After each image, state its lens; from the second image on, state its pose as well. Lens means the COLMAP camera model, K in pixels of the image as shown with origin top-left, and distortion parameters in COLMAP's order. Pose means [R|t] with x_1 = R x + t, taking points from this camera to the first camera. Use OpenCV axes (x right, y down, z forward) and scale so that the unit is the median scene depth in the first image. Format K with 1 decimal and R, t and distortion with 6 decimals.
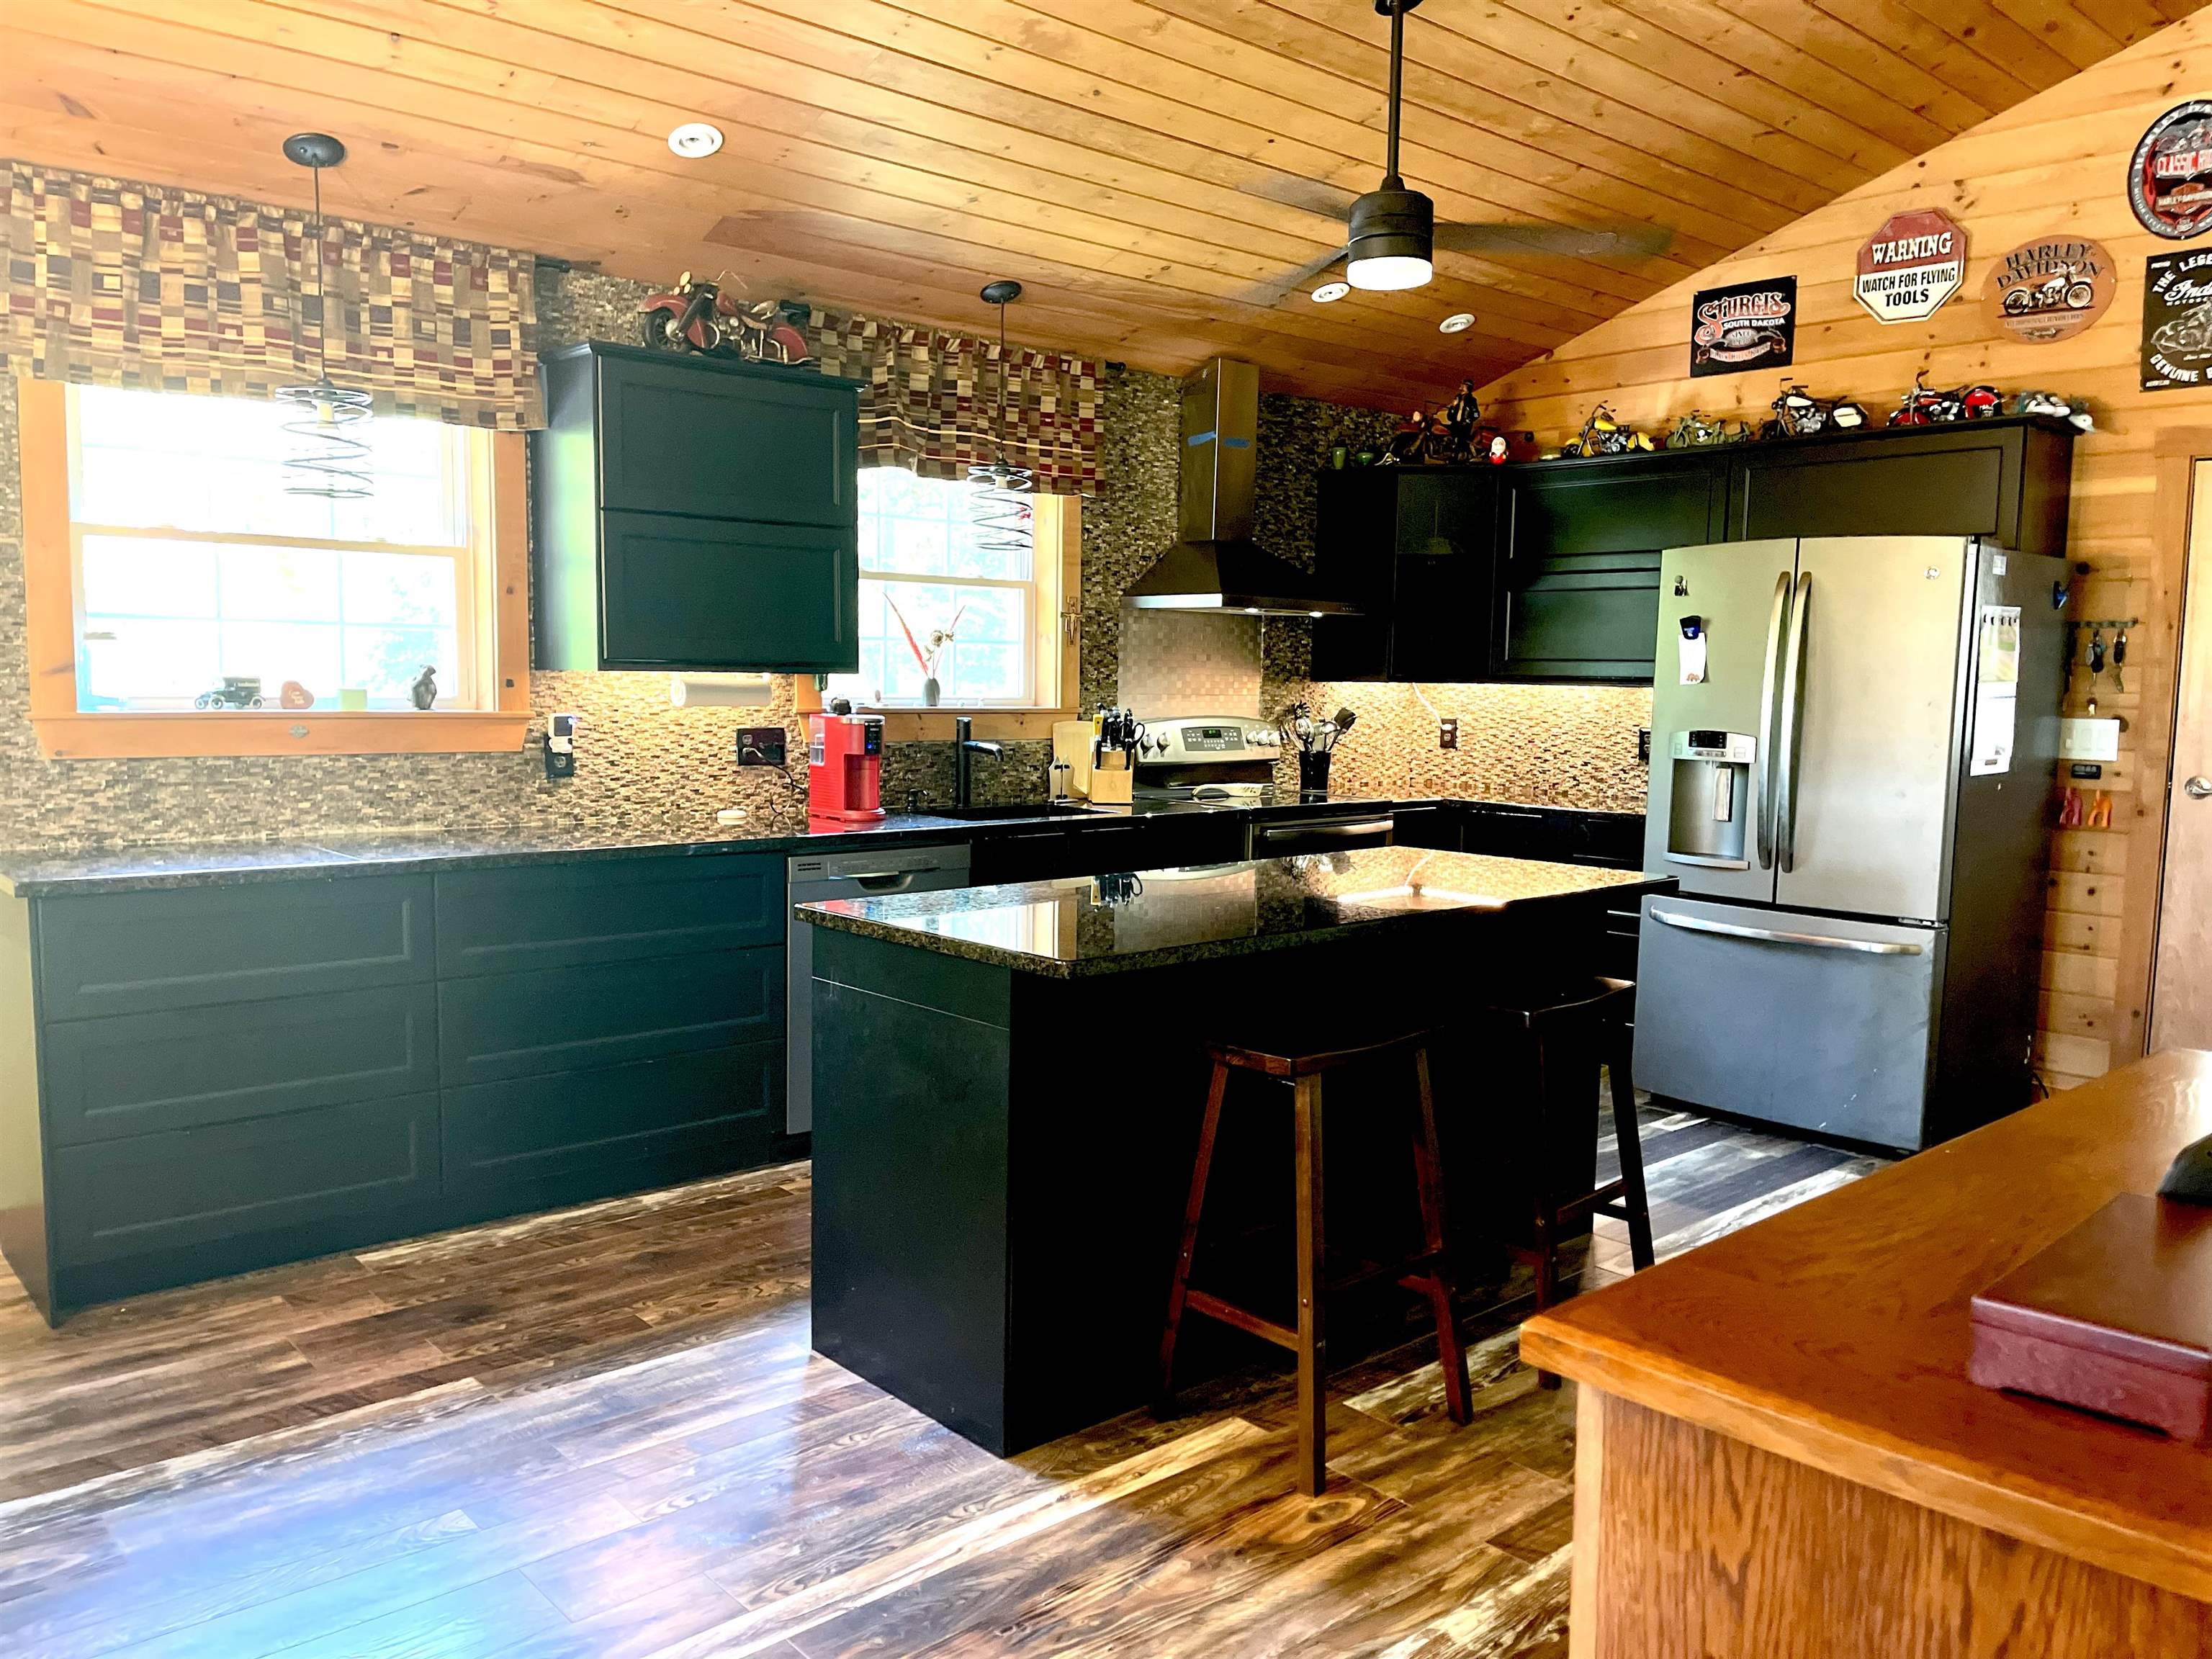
lens RADIAL K [[1651.9, 0, 1106.0], [0, 1651.9, 845.2], [0, 0, 1]] dist [0.051826, -0.084014]
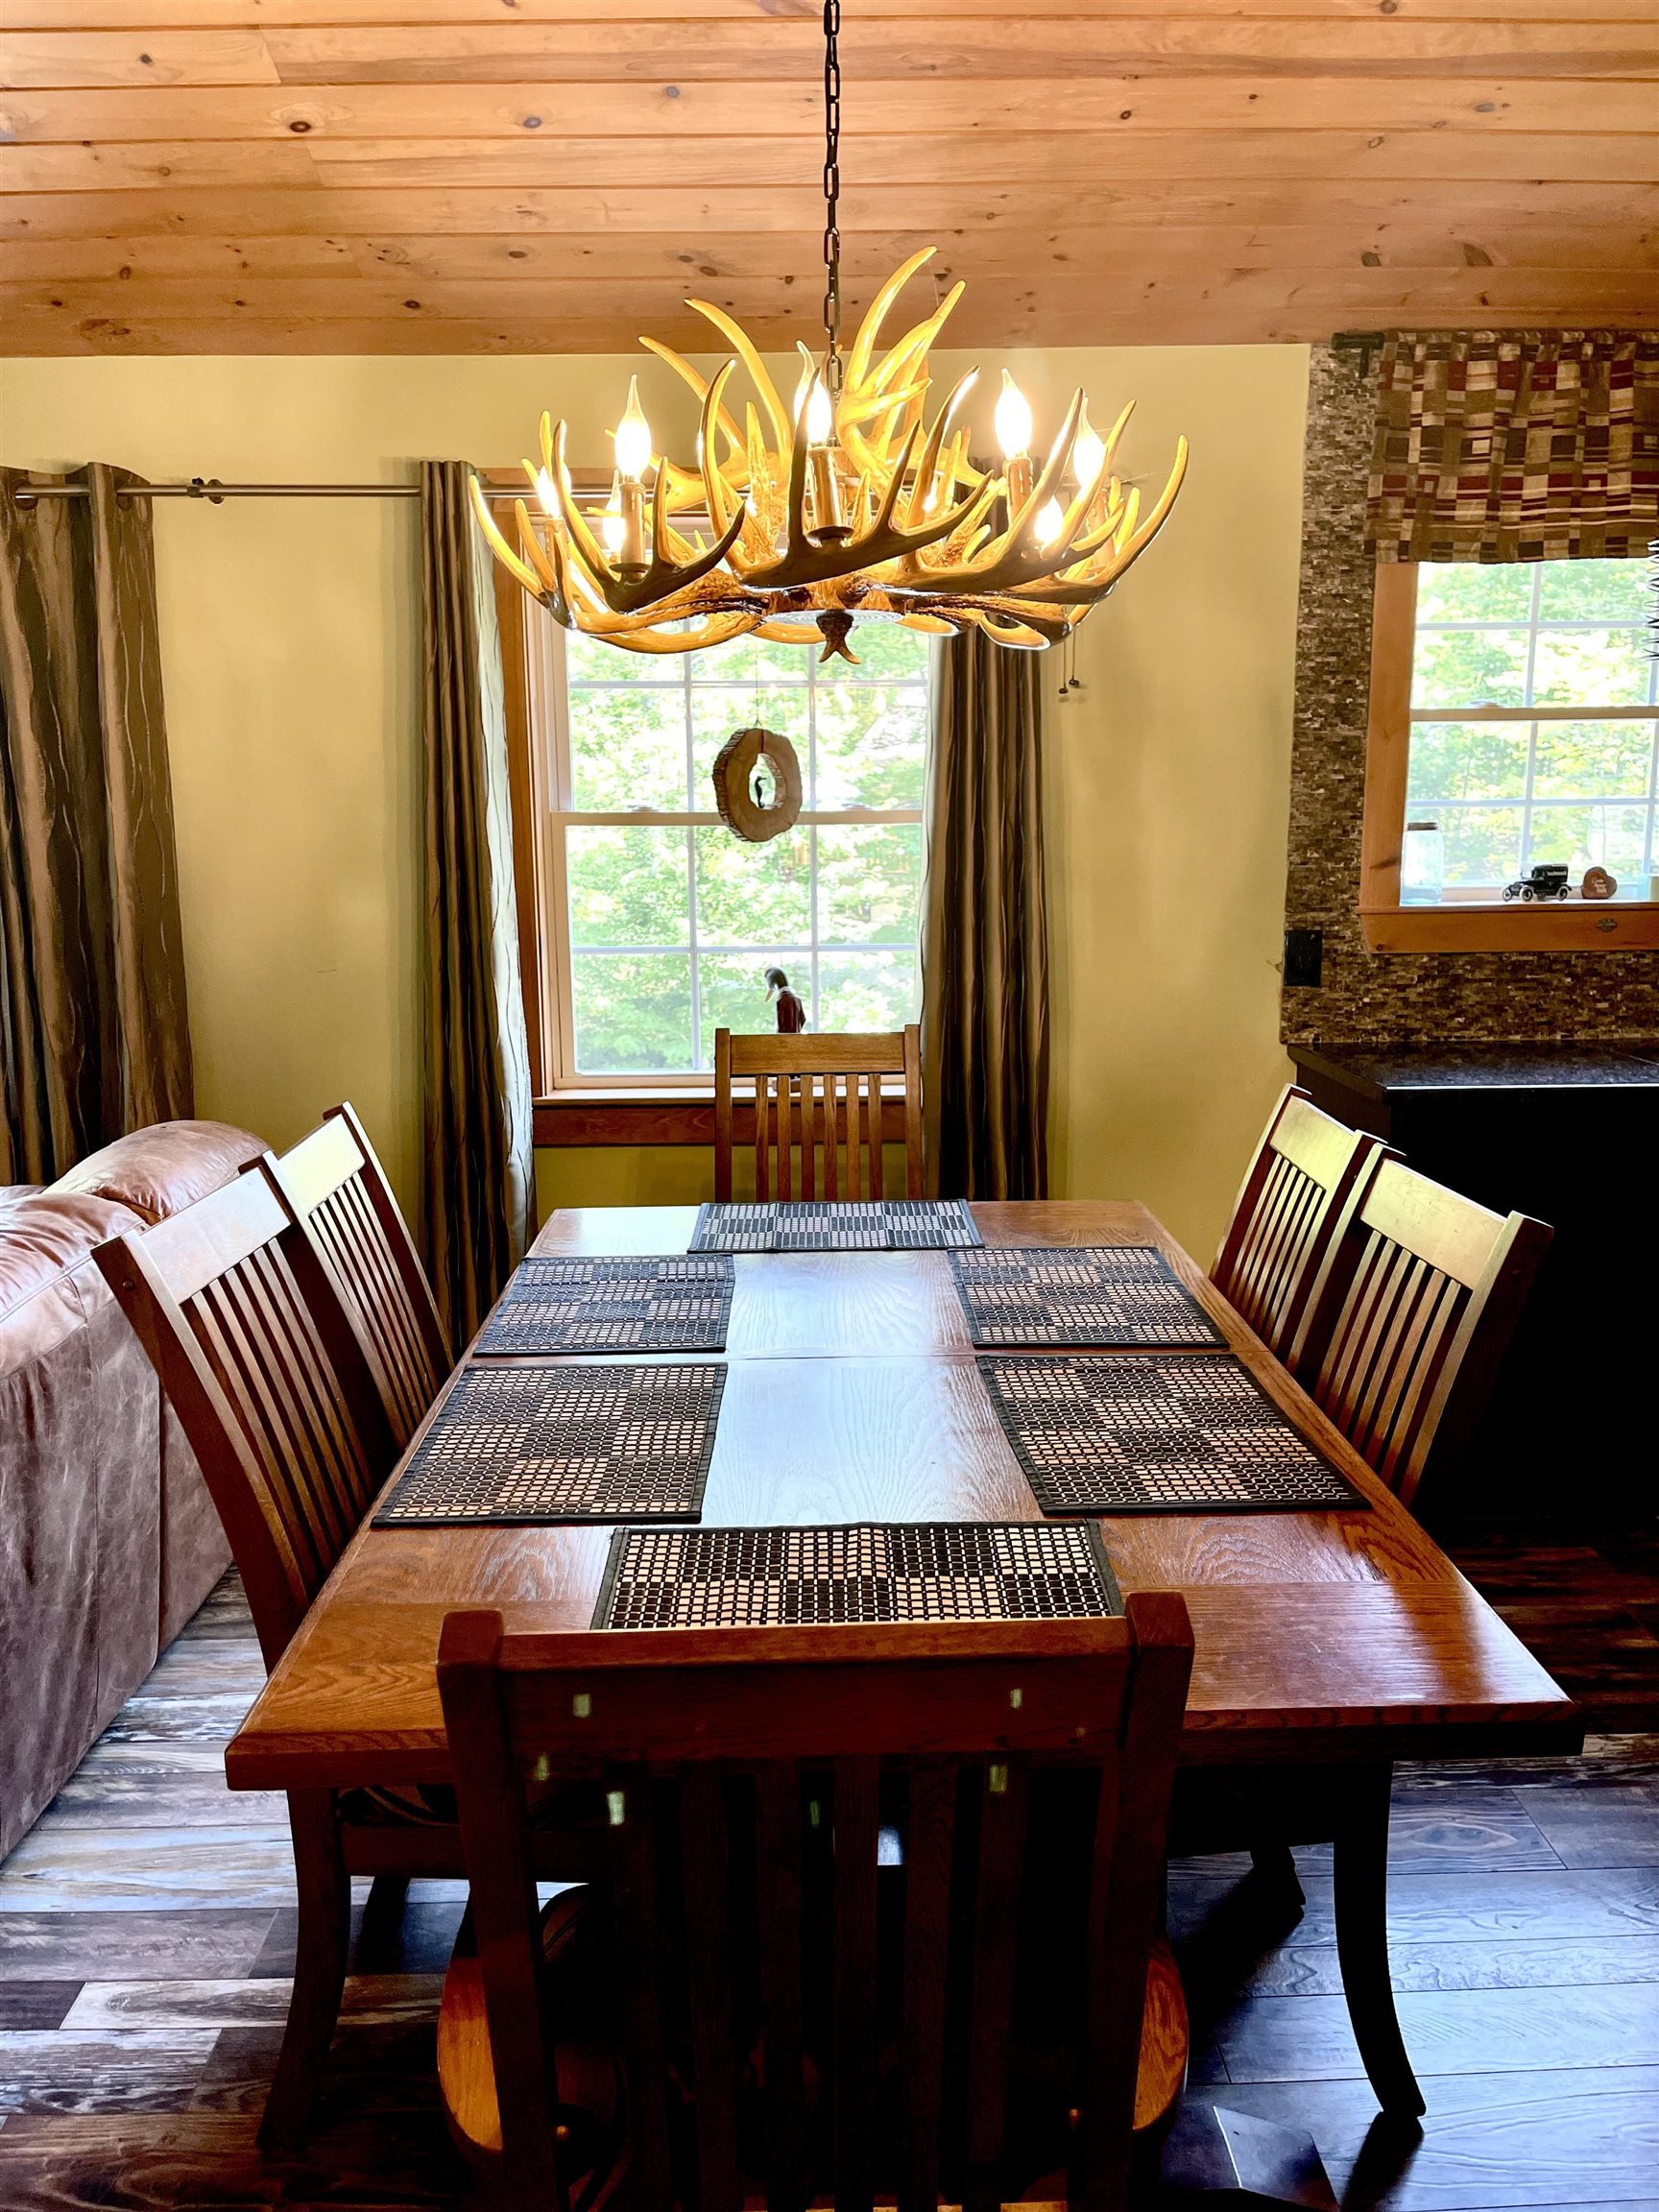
lens RADIAL K [[1651.2, 0, 834.1], [0, 1651.2, 1118.3], [0, 0, 1]] dist [0.055310, -0.076703]
pose [[0.754031, 0.097900, -0.649502, -0.201210], [-0.046122, 0.994281, 0.096325, -0.031378], [0.655218, -0.042676, 0.754234, 0.029224]]
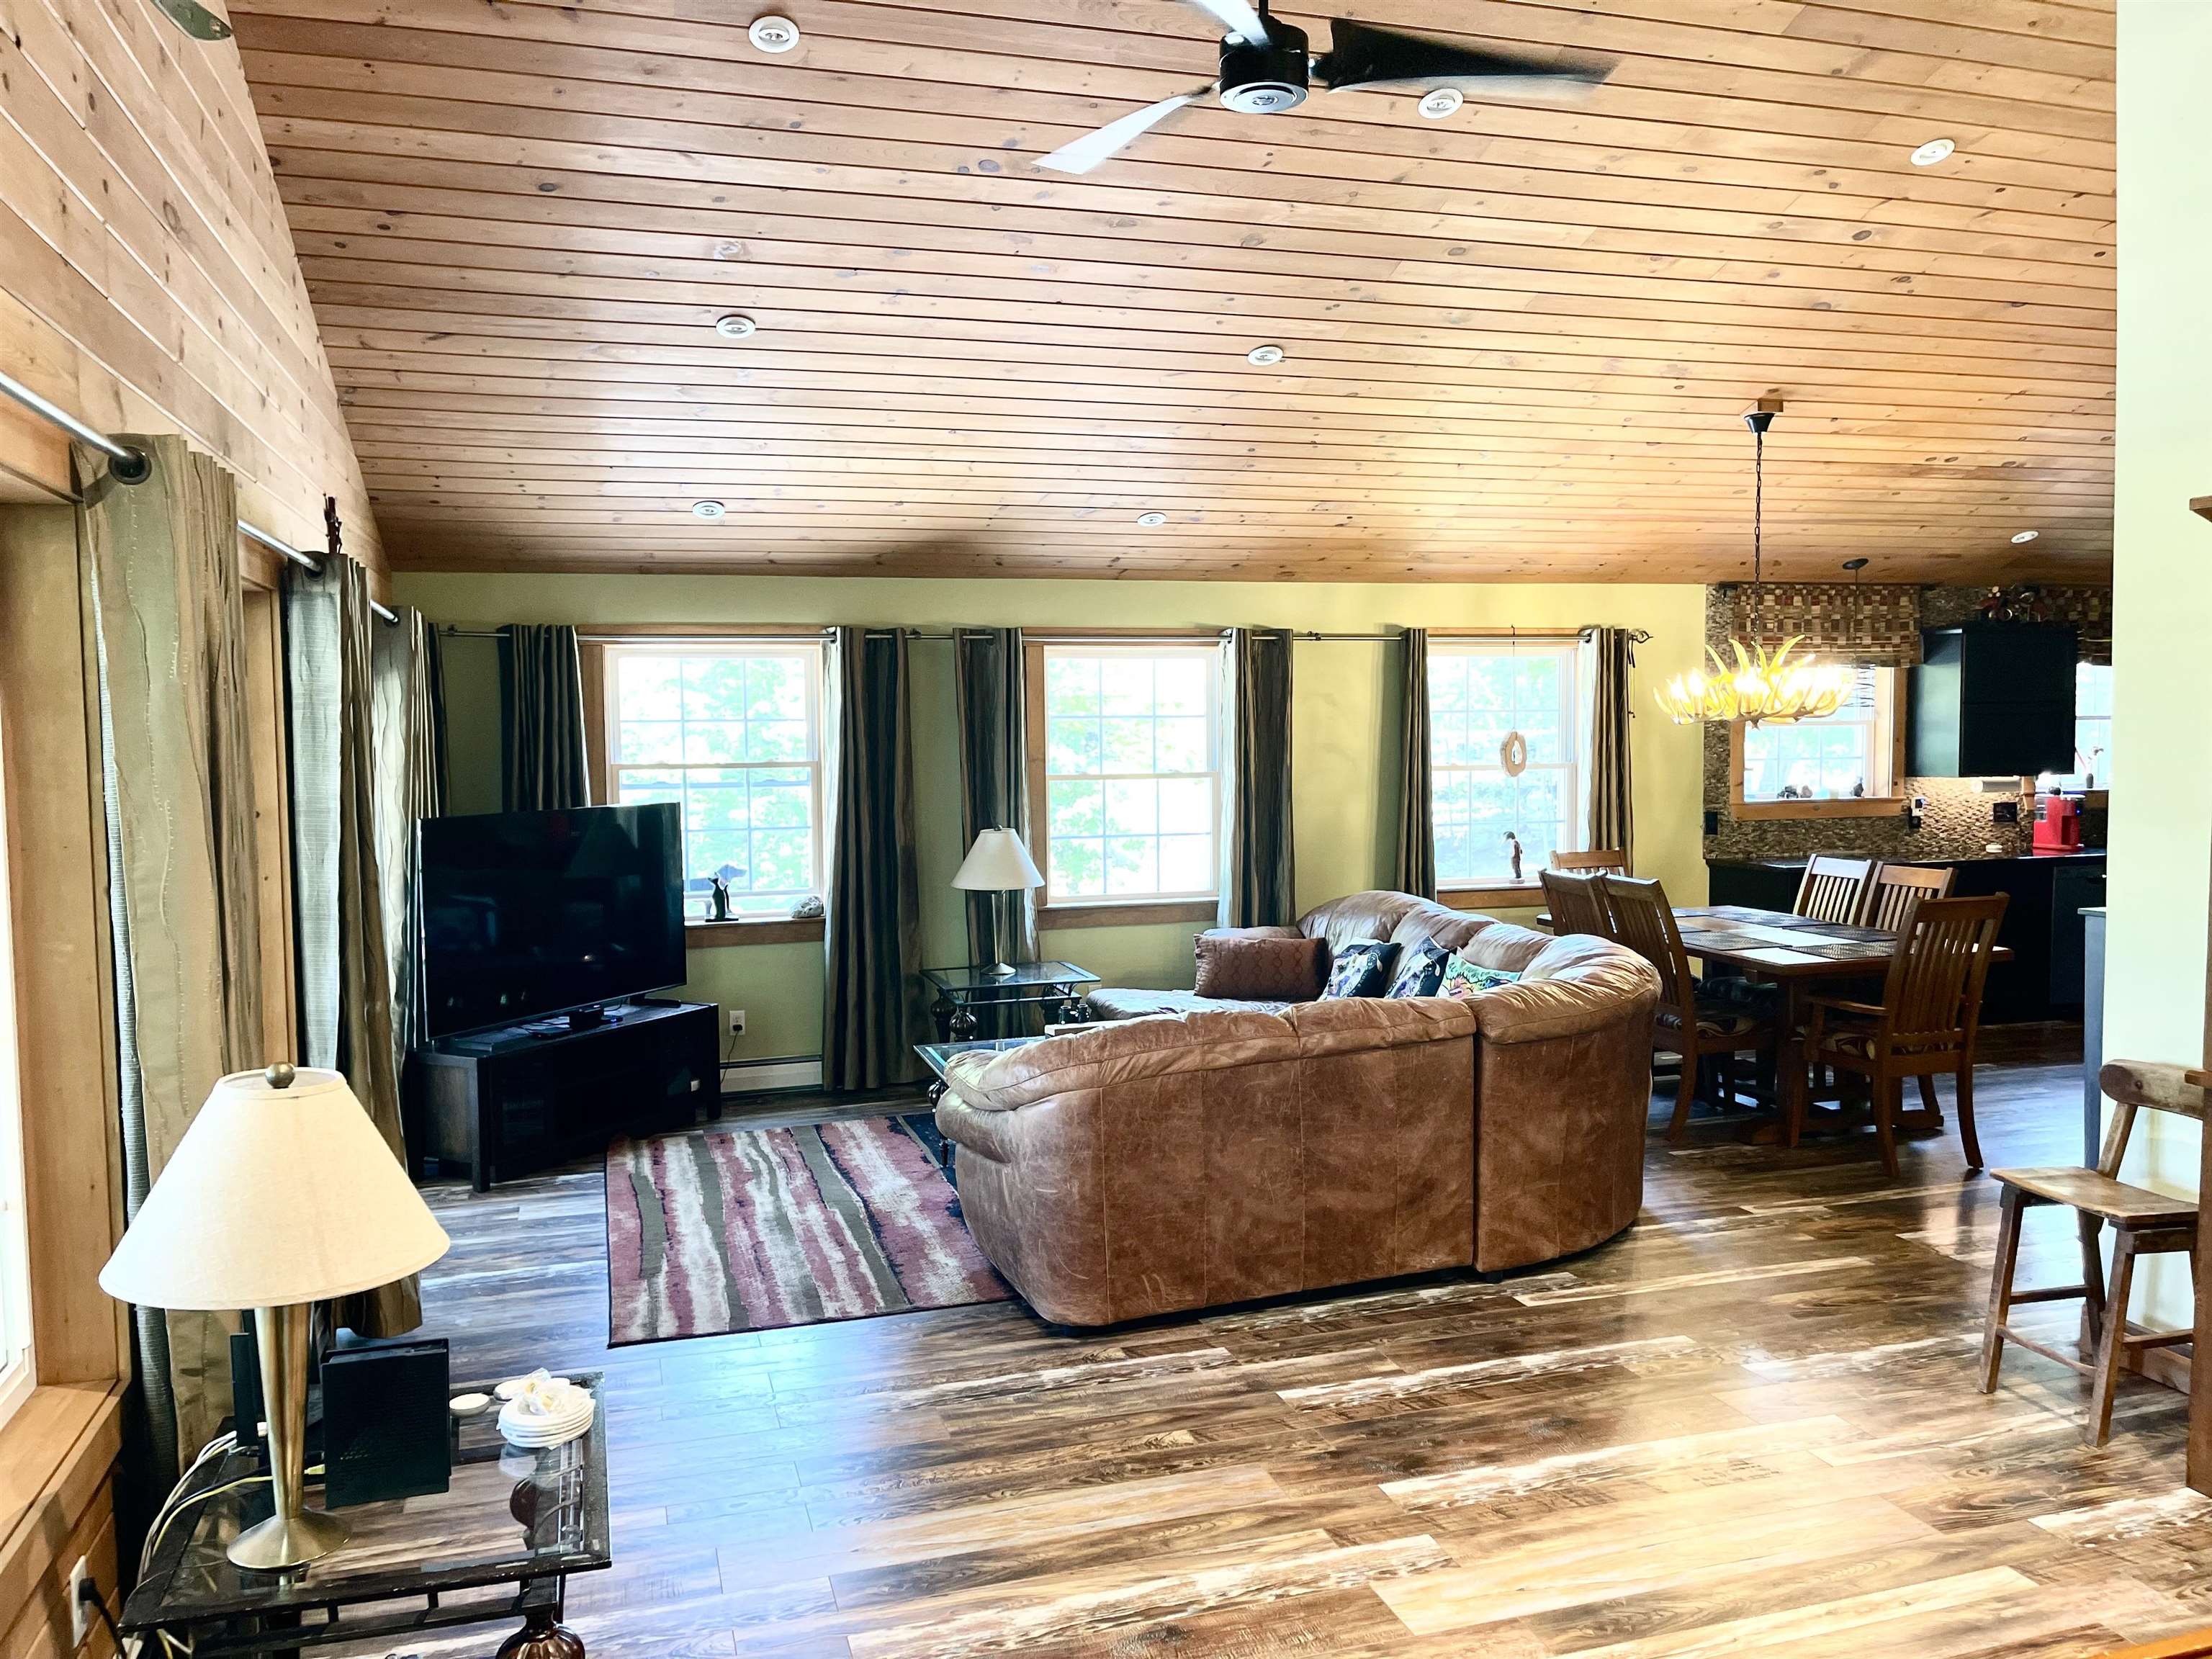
lens RADIAL K [[1644.4, 0, 1106.0], [0, 1644.4, 836.8], [0, 0, 1]] dist [0.078193, -0.069545]
pose [[0.906686, -0.000979, -0.421805, -0.405275], [-0.016969, 0.999103, -0.038795, 0.074706], [0.421465, 0.042333, 0.905856, -1.450751]]
